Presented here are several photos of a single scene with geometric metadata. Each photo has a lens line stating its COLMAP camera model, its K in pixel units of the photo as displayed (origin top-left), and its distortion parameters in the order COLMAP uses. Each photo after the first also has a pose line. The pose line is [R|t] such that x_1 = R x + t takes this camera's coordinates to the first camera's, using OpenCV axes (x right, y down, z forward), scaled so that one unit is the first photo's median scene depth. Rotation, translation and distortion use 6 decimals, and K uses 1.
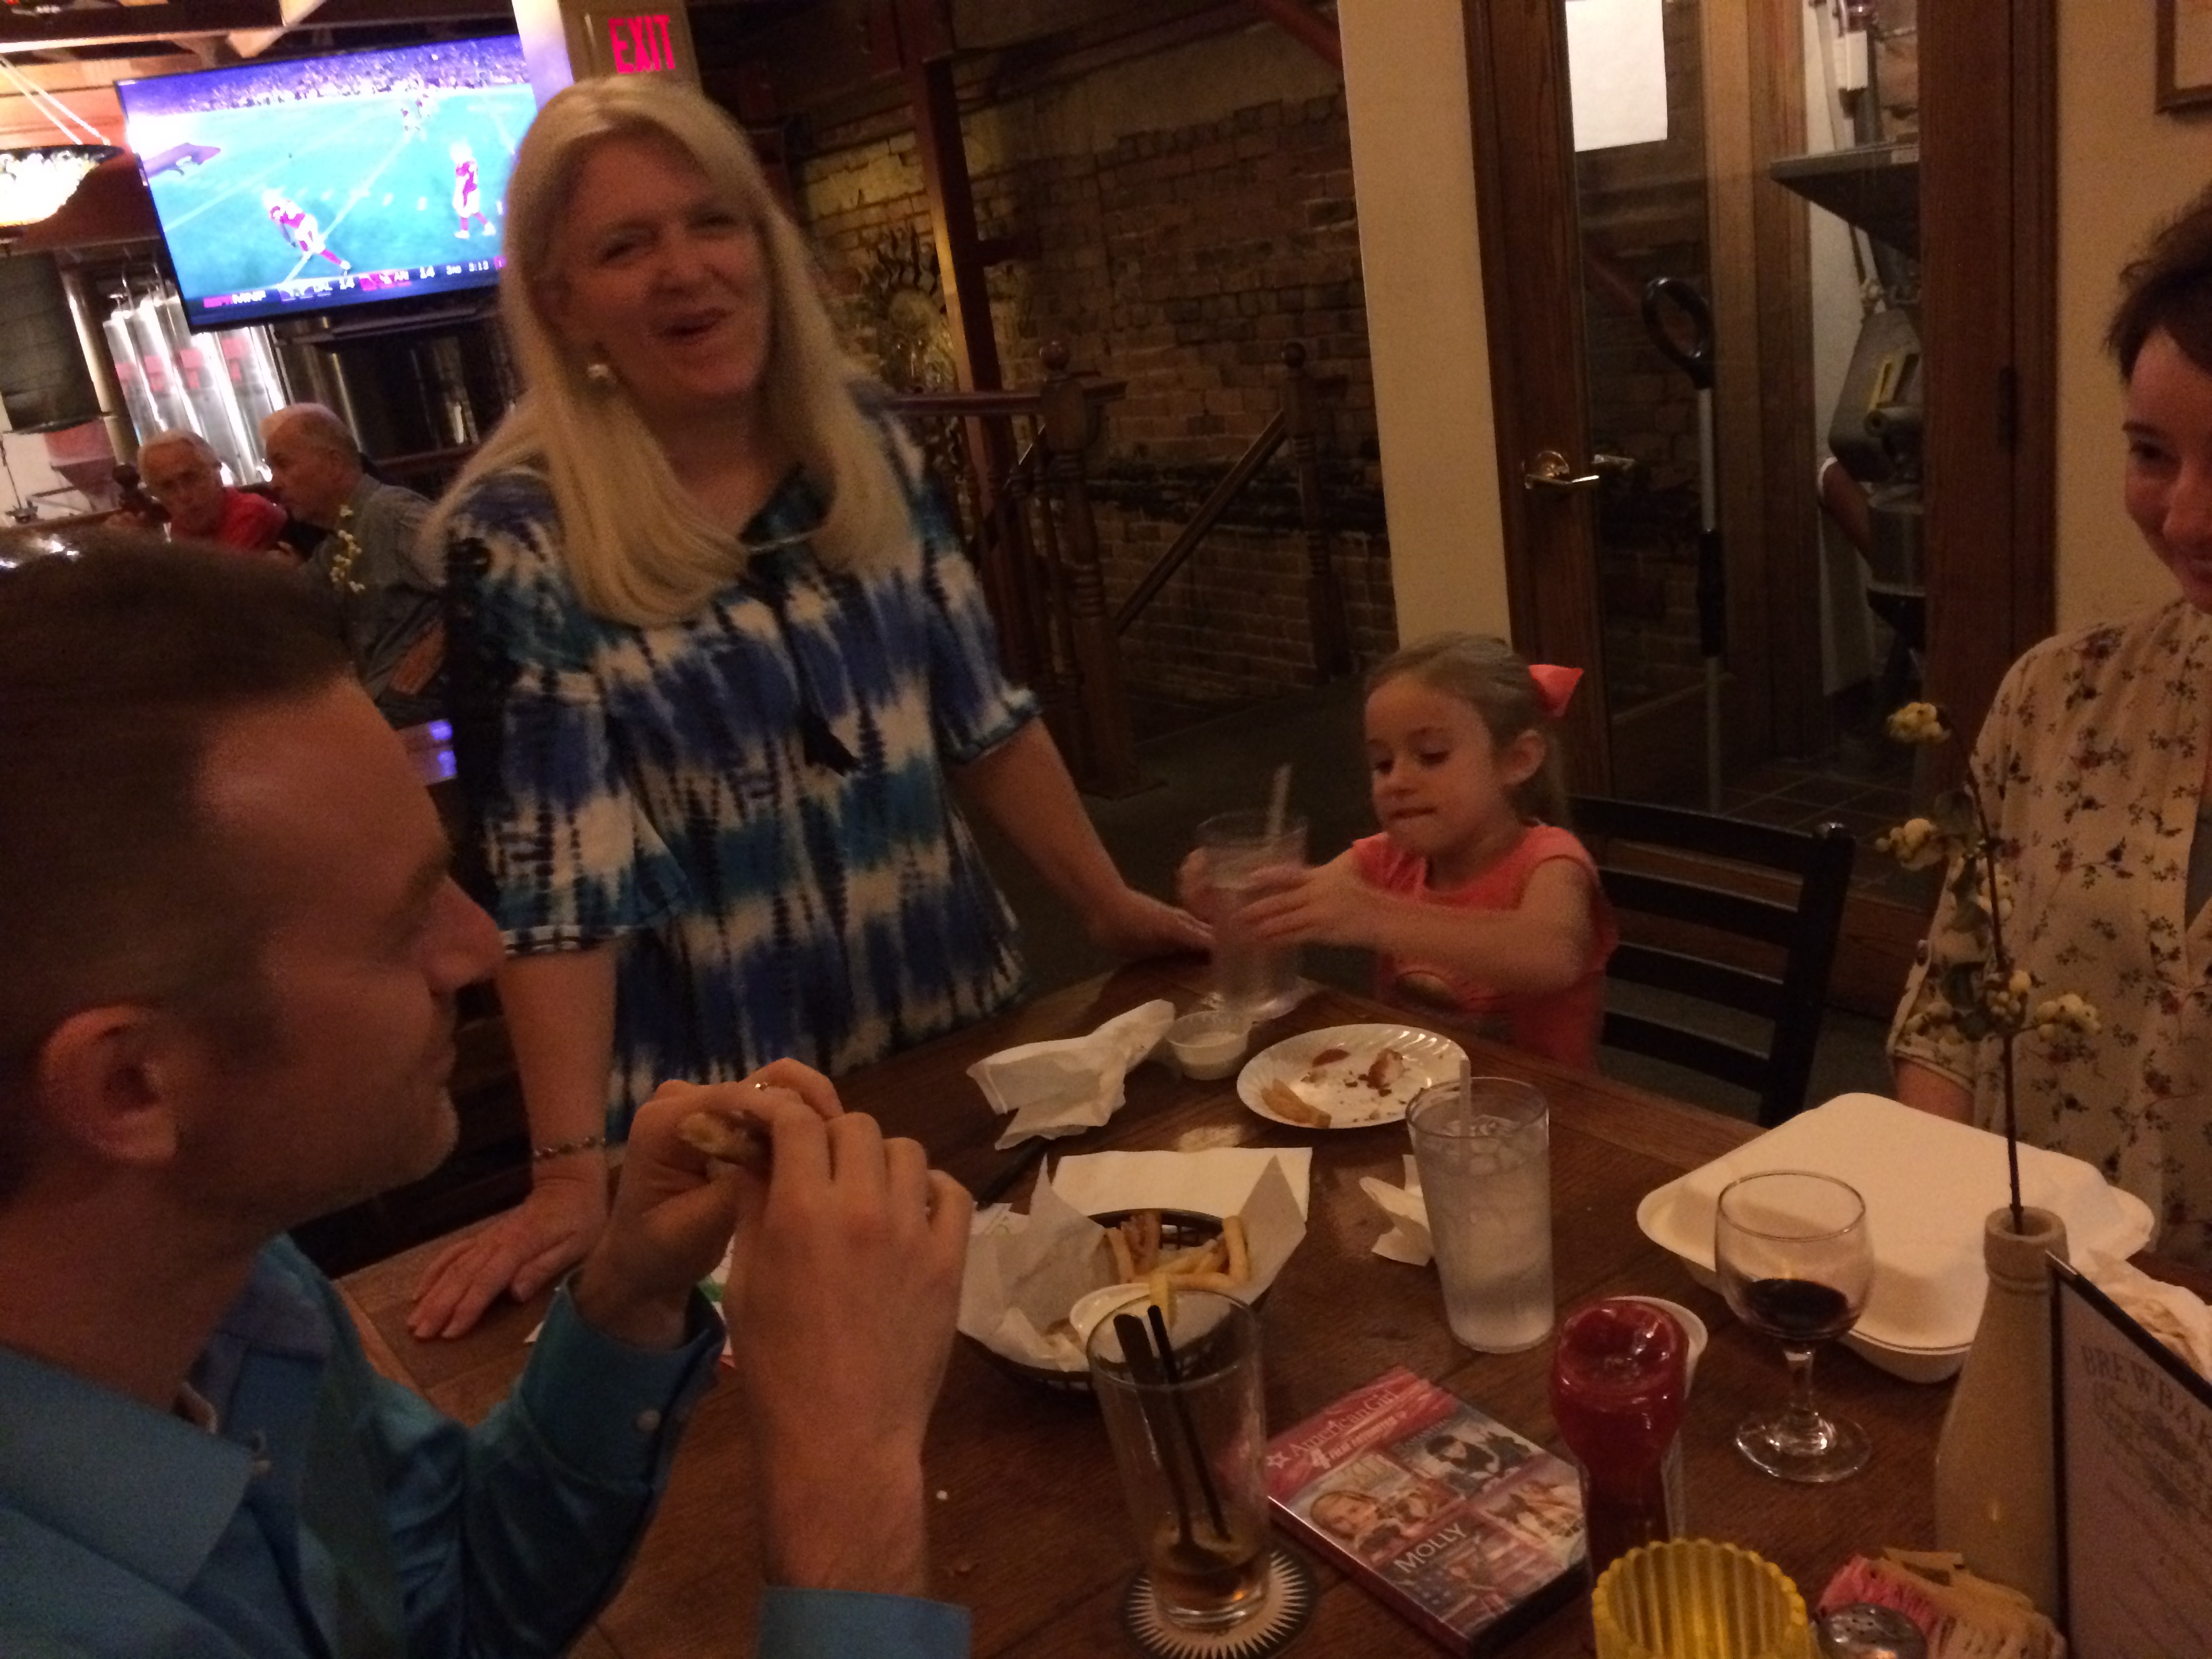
lens RADIAL K [[1890.9, 0, 1106.0], [0, 1890.9, 829.5], [0, 0, 1]] dist [0.066967, -0.087814]
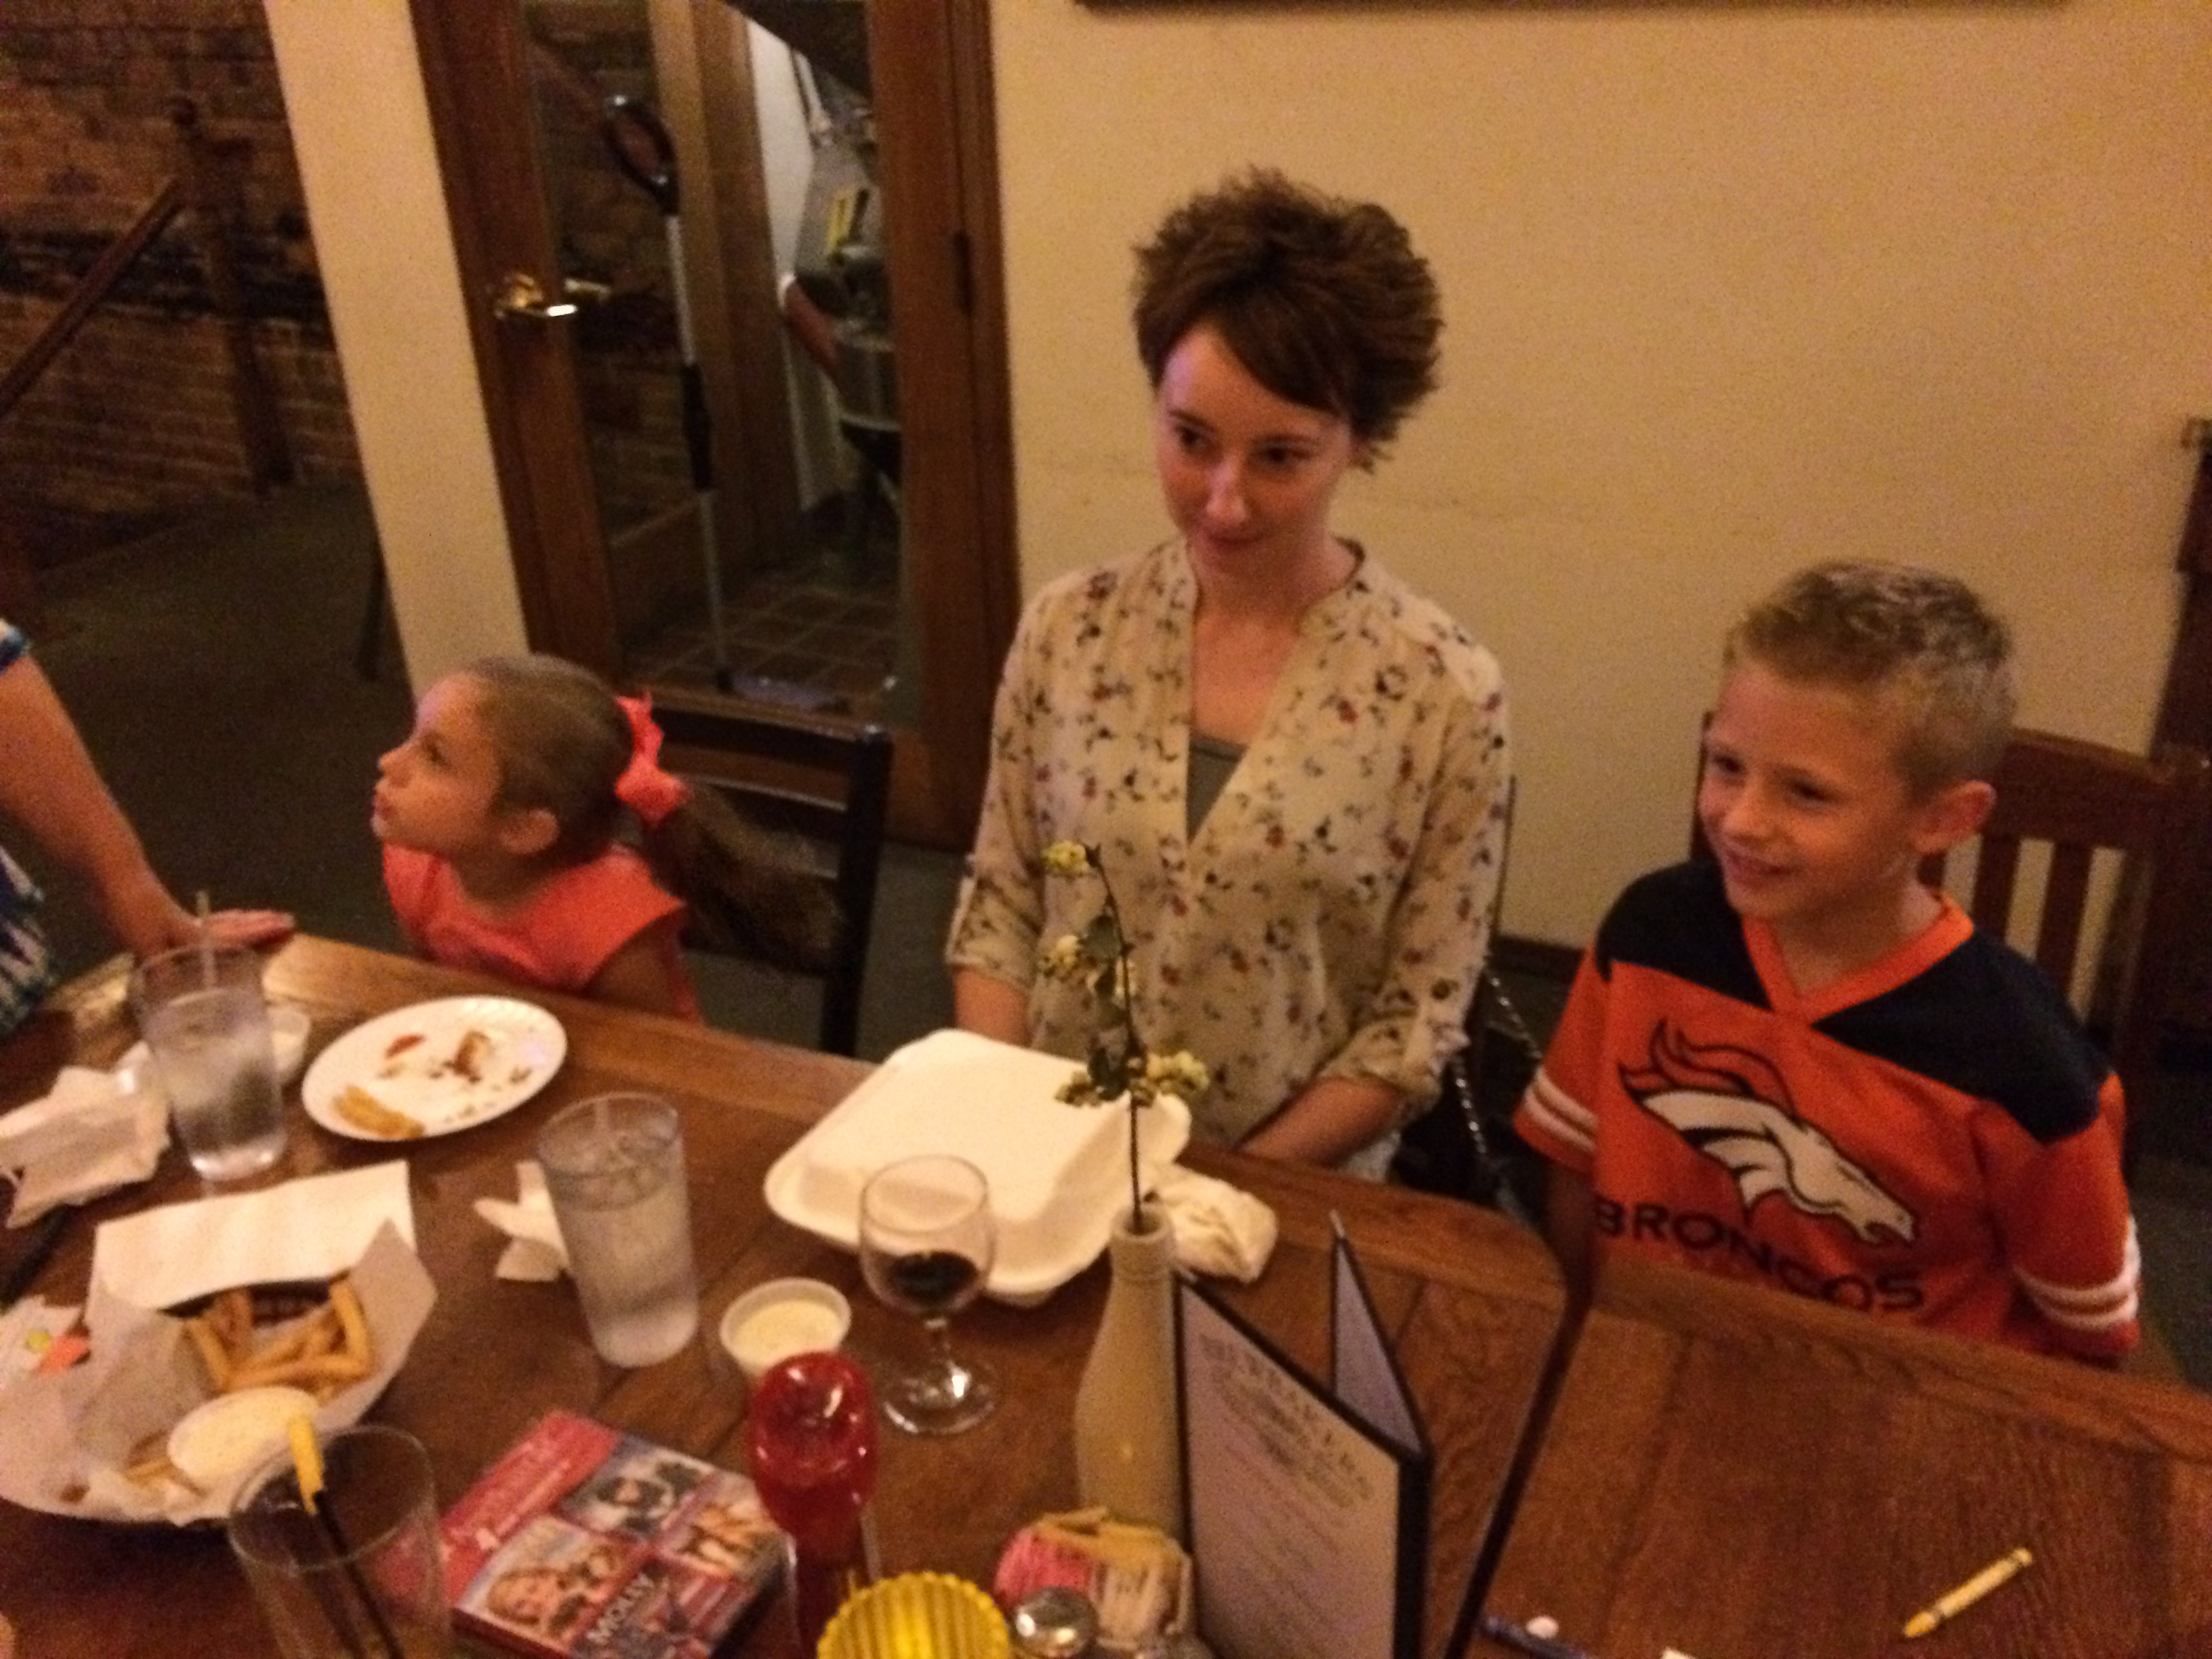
lens RADIAL K [[1925.5, 0, 1106.0], [0, 1925.5, 829.5], [0, 0, 1]] dist [0.069275, -0.081879]
pose [[0.866639, -0.113260, 0.485911, -0.041779], [0.060486, 0.990561, 0.123009, -0.097902], [-0.495256, -0.077214, 0.865309, 0.016709]]
